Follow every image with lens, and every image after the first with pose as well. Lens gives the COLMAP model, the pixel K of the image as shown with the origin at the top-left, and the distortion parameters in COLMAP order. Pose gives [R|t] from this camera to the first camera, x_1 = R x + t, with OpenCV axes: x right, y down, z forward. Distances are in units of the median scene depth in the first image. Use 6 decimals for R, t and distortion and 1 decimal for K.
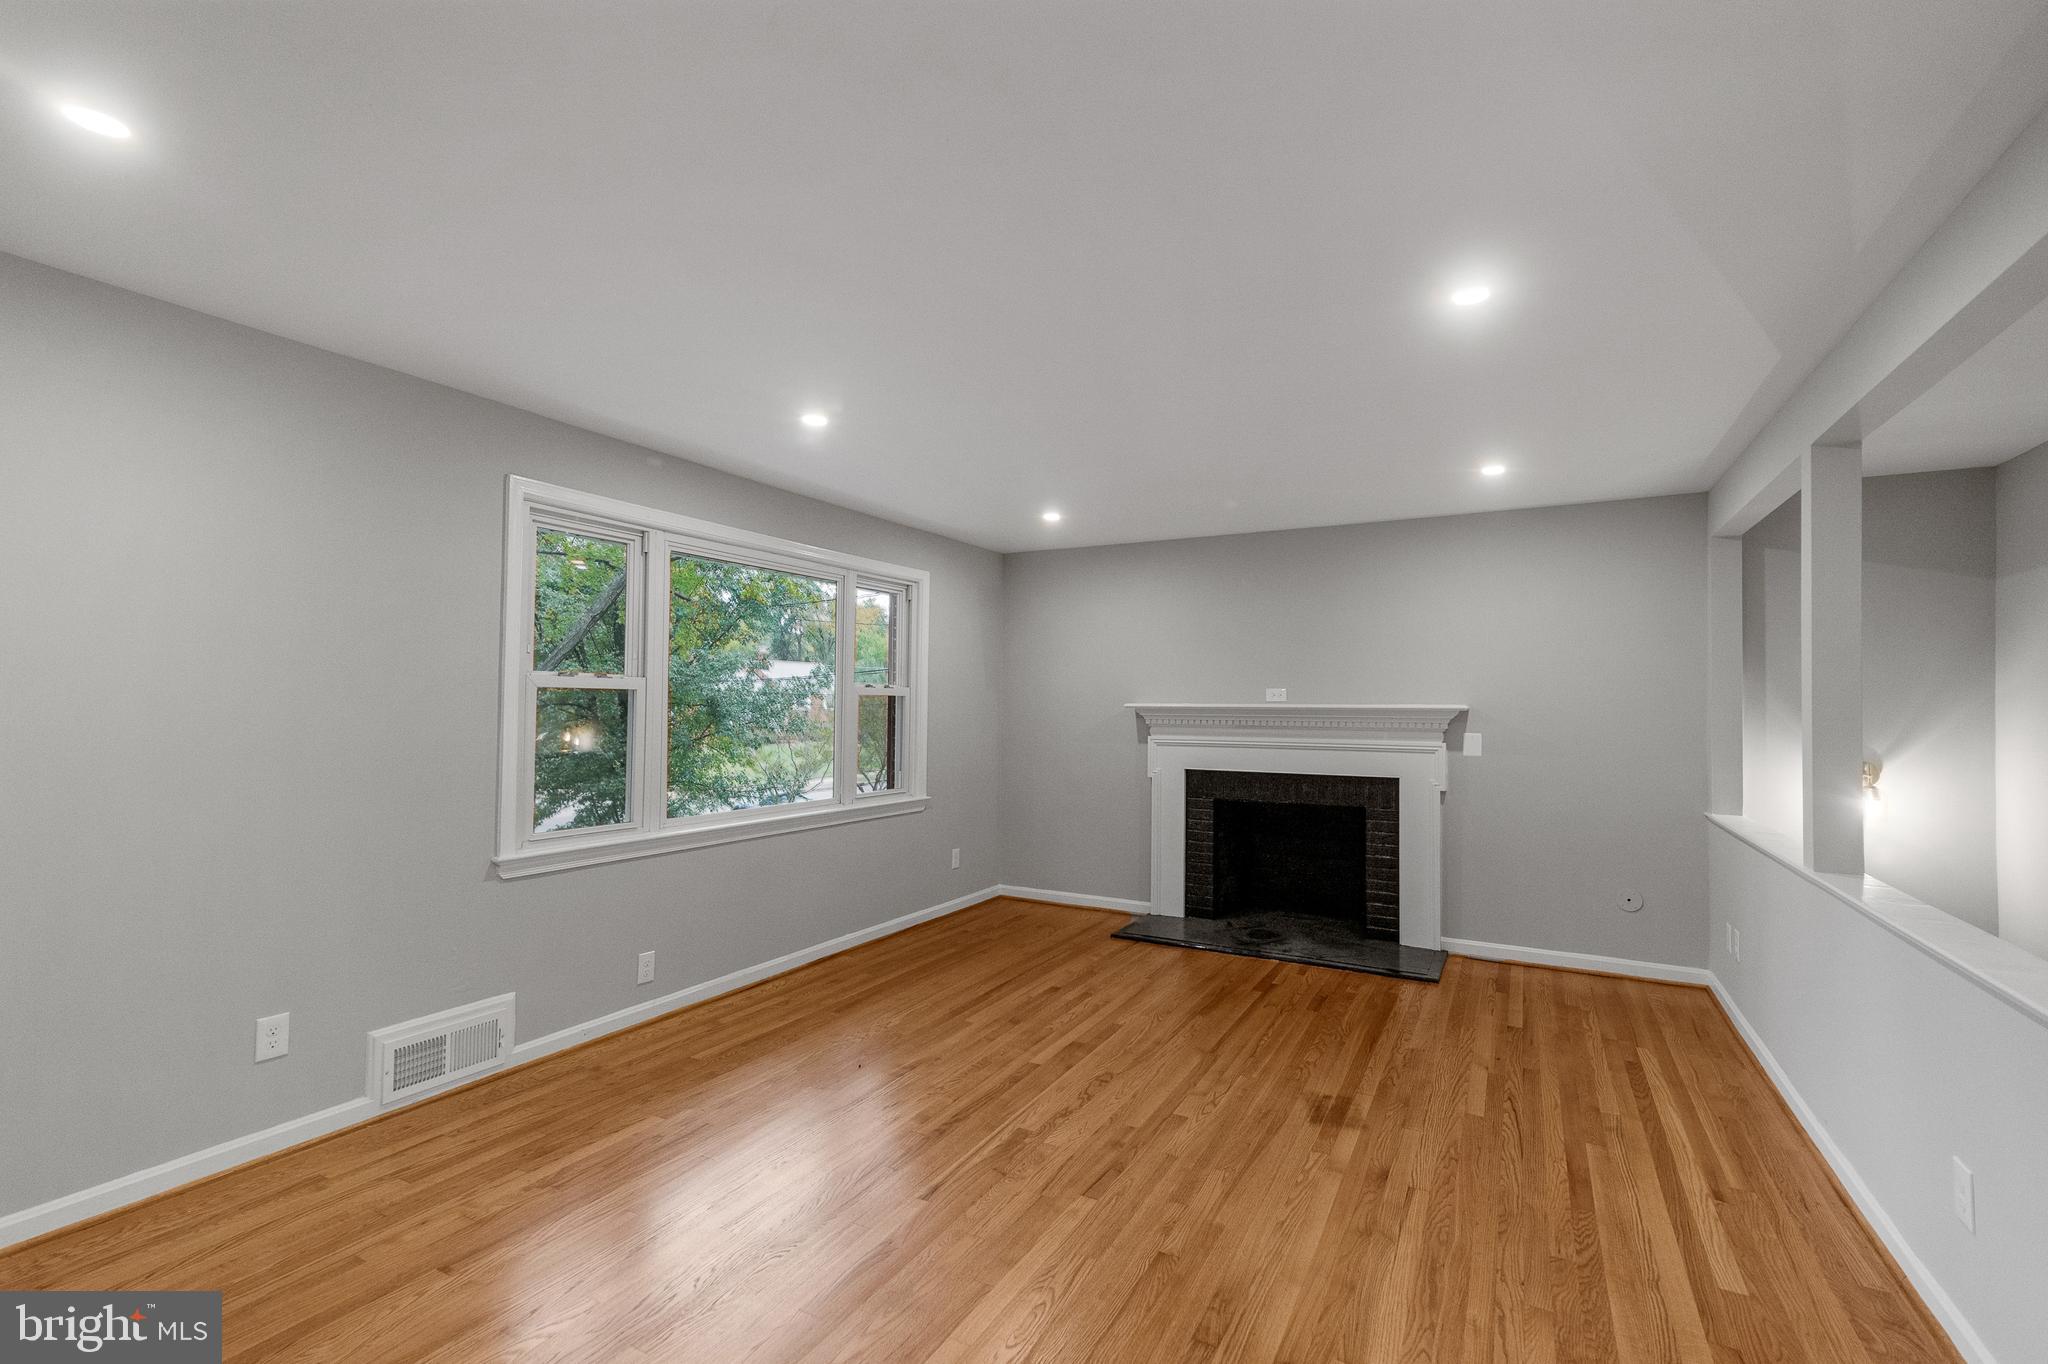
lens RADIAL K [[898.6, 0, 1041.0], [0, 898.6, 693.8], [0, 0, 1]] dist [0.002601, 0.000521]
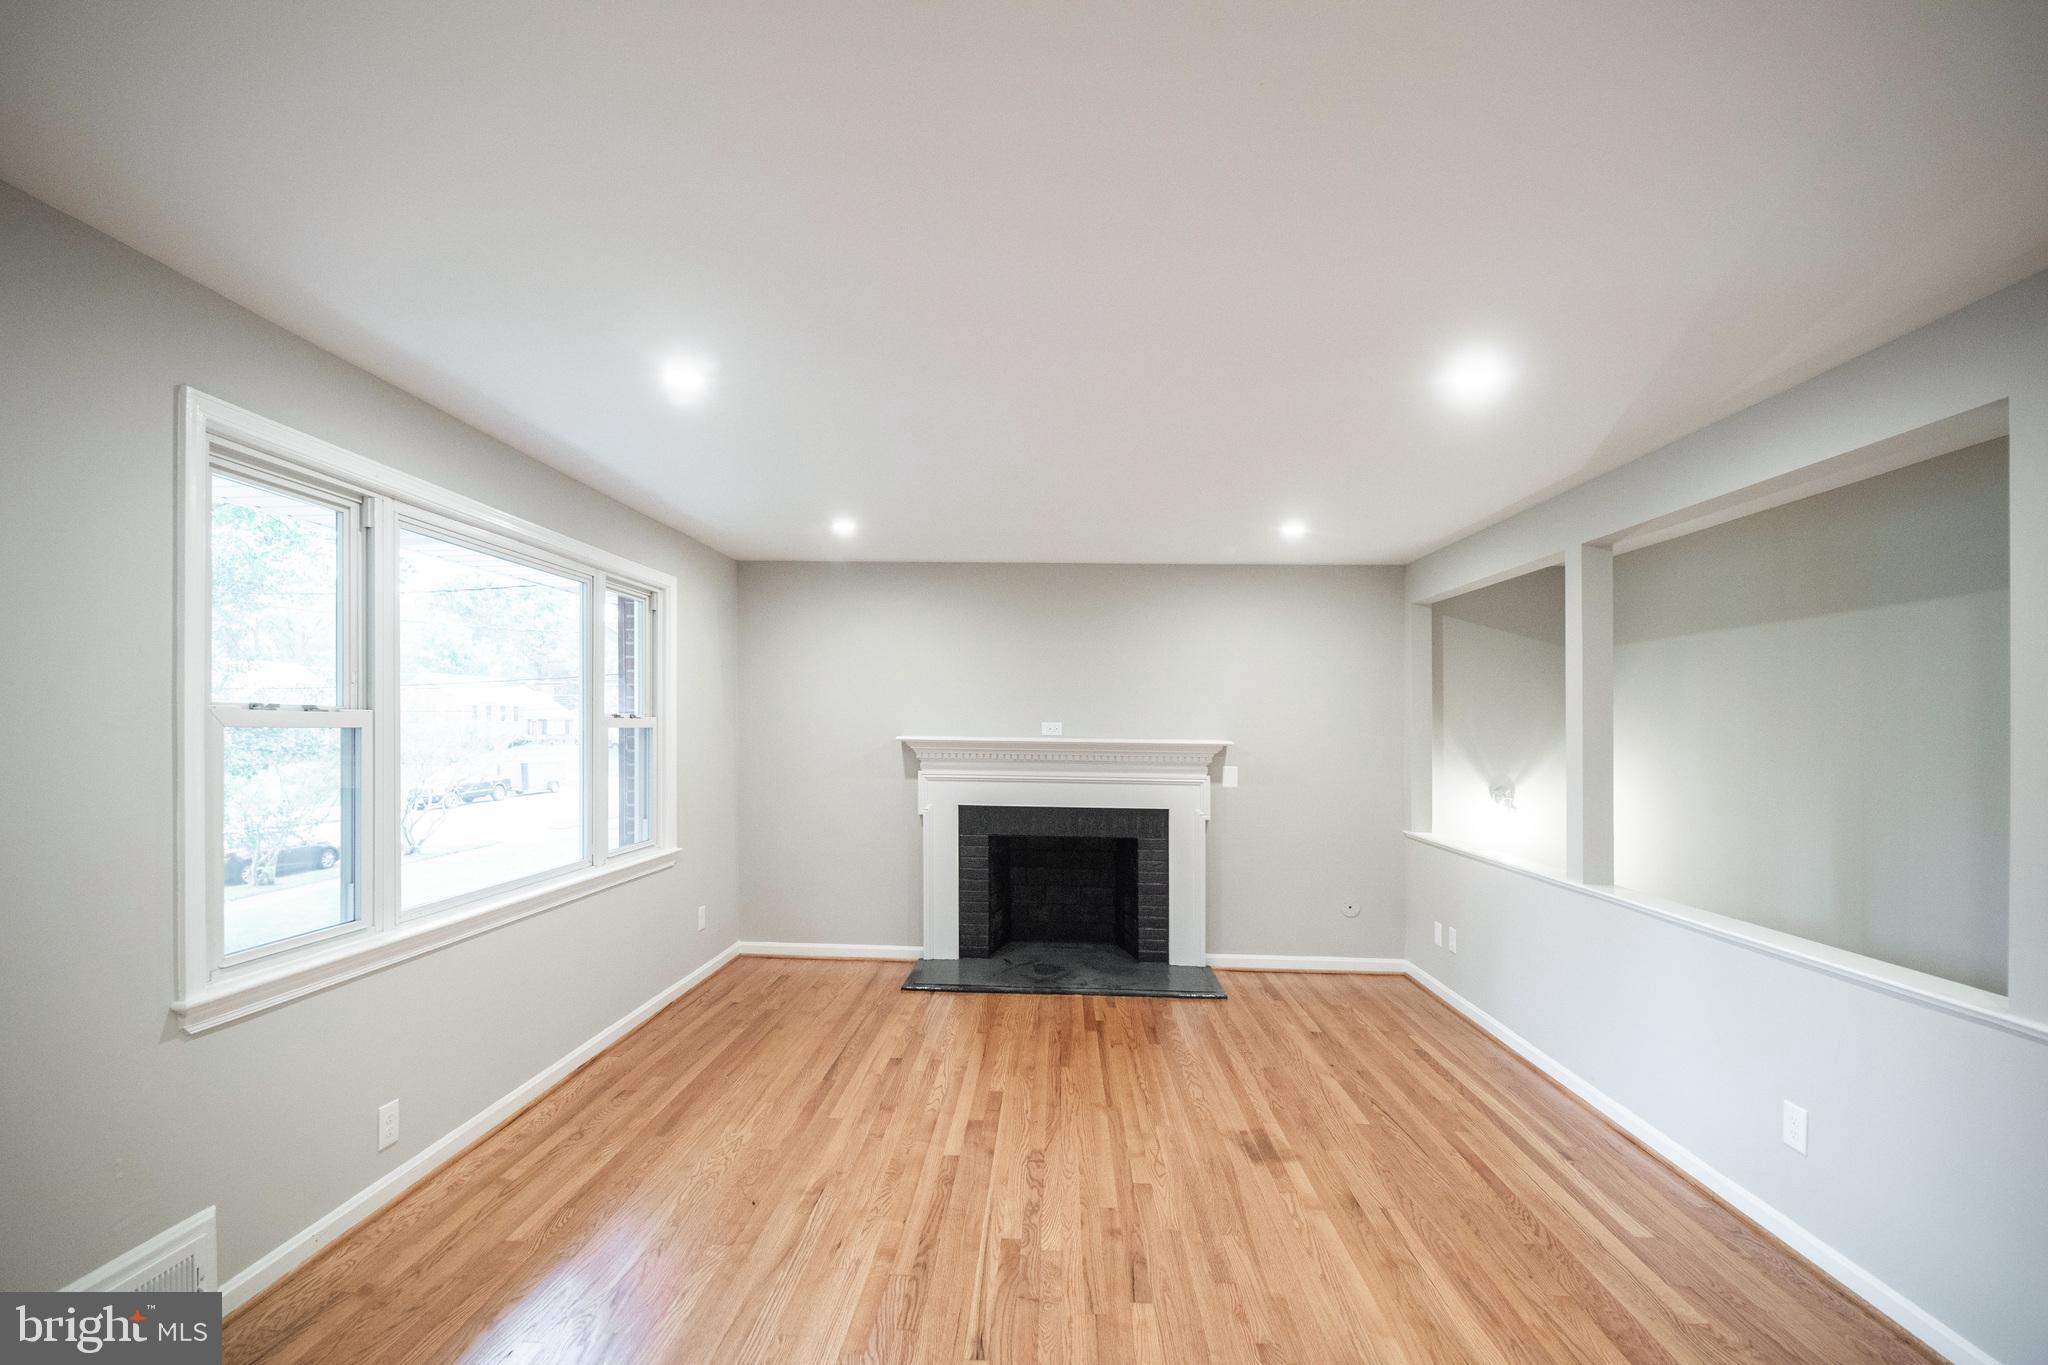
lens RADIAL K [[898.6, 0, 1024.1], [0, 898.6, 722.3], [0, 0, 1]] dist [0.002601, 0.000521]
pose [[0.899898, 0.008384, 0.436020, -0.264172], [-0.013061, 0.999885, 0.007730, -0.017637], [-0.435905, -0.012651, 0.899904, 0.140578]]
